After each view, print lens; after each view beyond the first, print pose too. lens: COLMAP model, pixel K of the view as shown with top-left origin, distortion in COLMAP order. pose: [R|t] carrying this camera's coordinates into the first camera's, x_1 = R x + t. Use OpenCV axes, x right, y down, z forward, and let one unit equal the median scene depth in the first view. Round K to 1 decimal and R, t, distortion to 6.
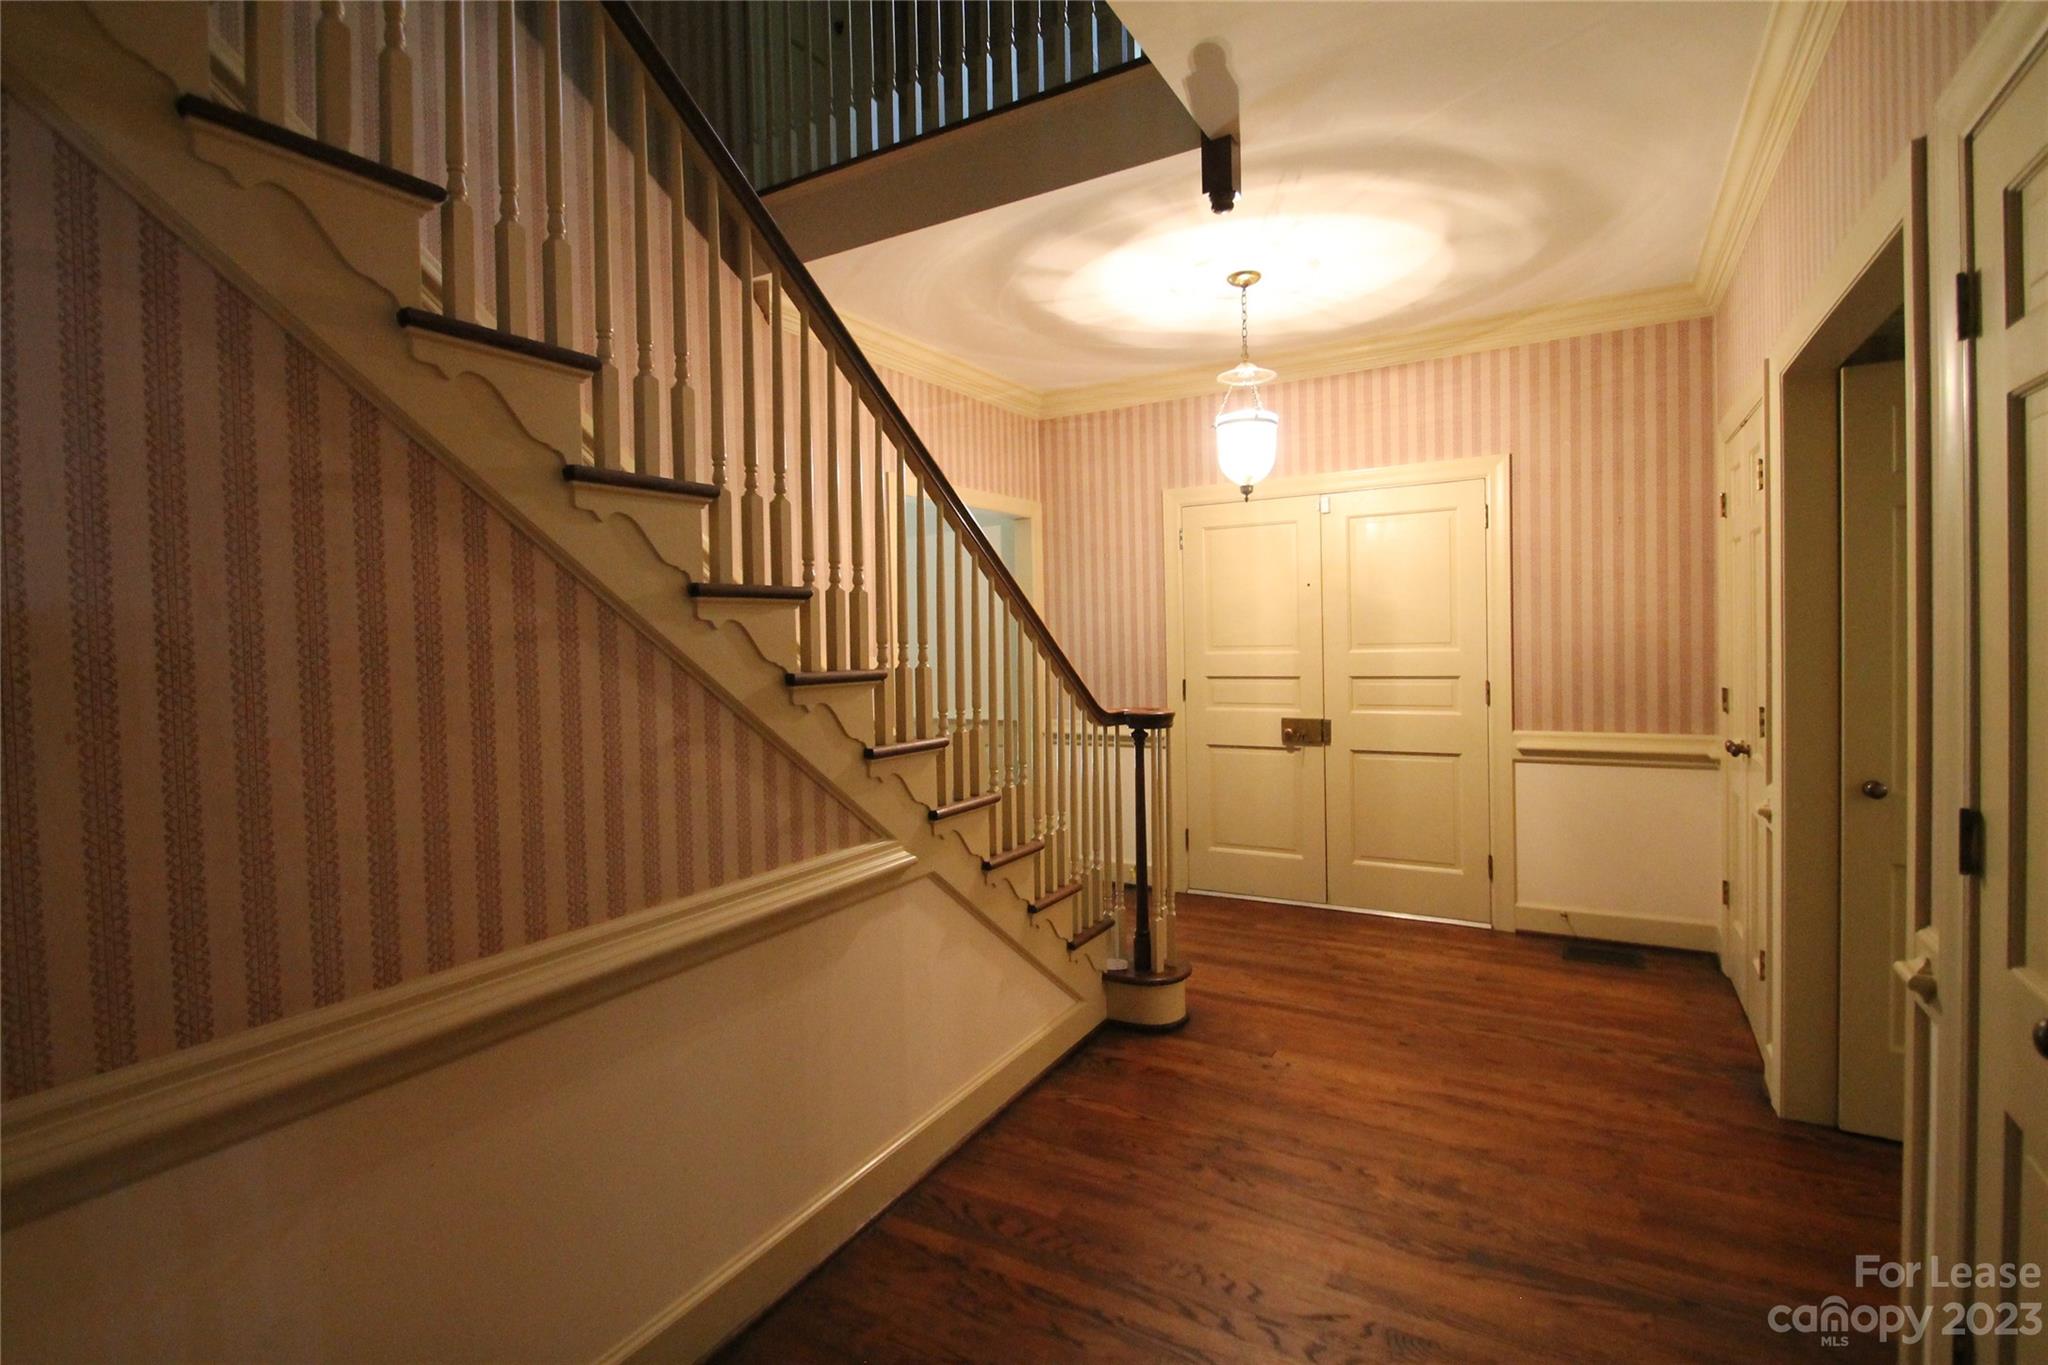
lens RADIAL K [[964.0, 0, 1011.9], [0, 964.0, 657.9], [0, 0, 1]] dist [0.008085, -0.011261]
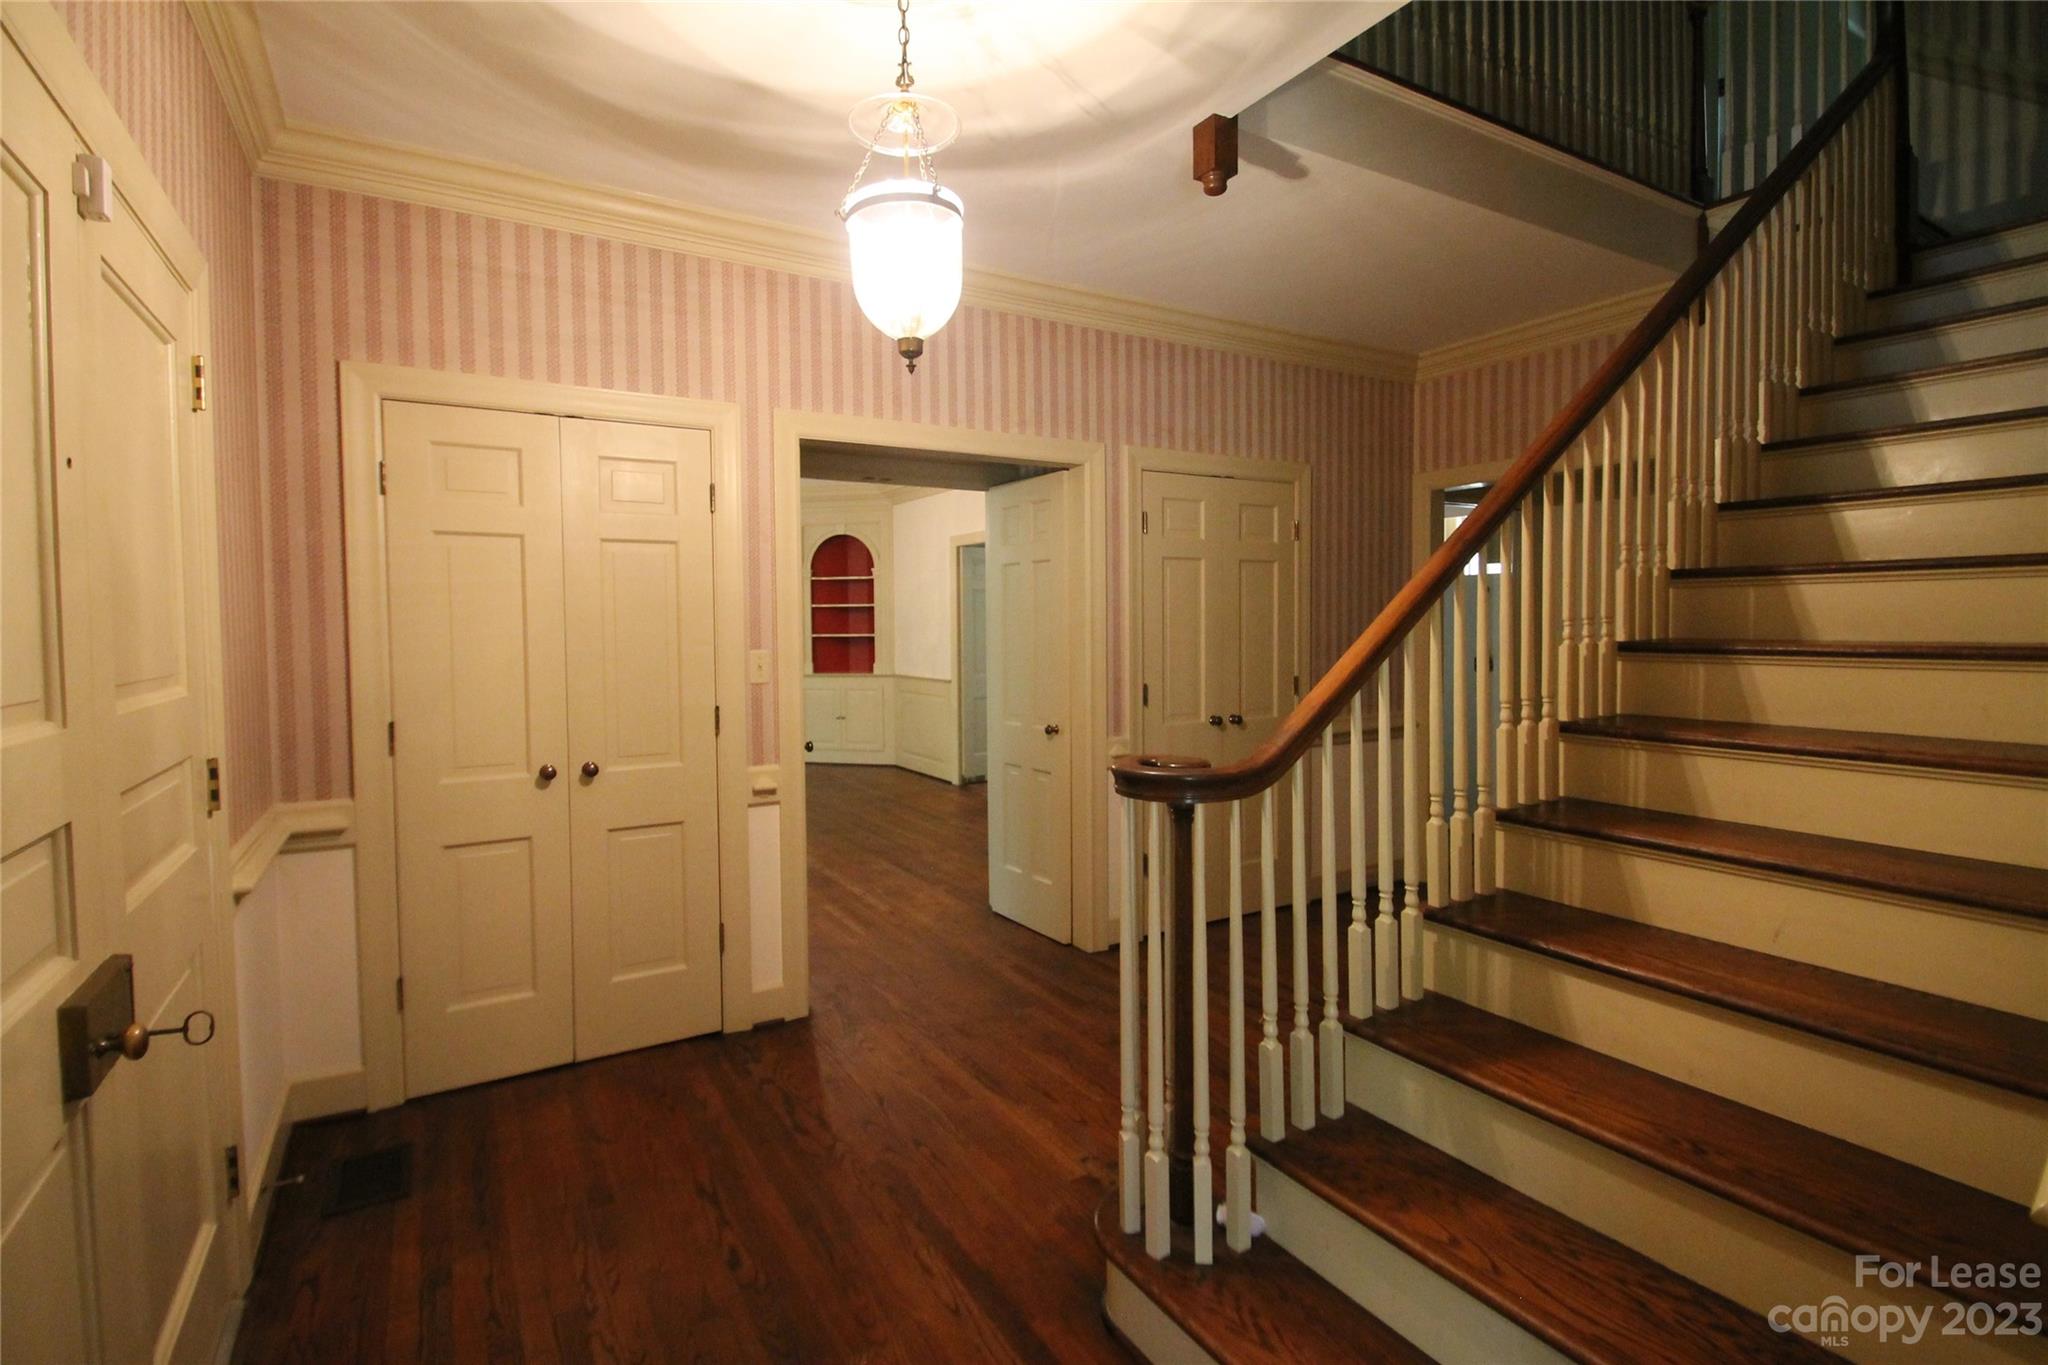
lens RADIAL K [[964.0, 0, 1011.9], [0, 964.0, 657.9], [0, 0, 1]] dist [0.008085, -0.011261]
pose [[-0.878001, 0.017277, 0.478347, -0.047279], [0.041120, 0.998376, 0.039416, -0.028689], [-0.476890, 0.054277, -0.877286, 1.458320]]
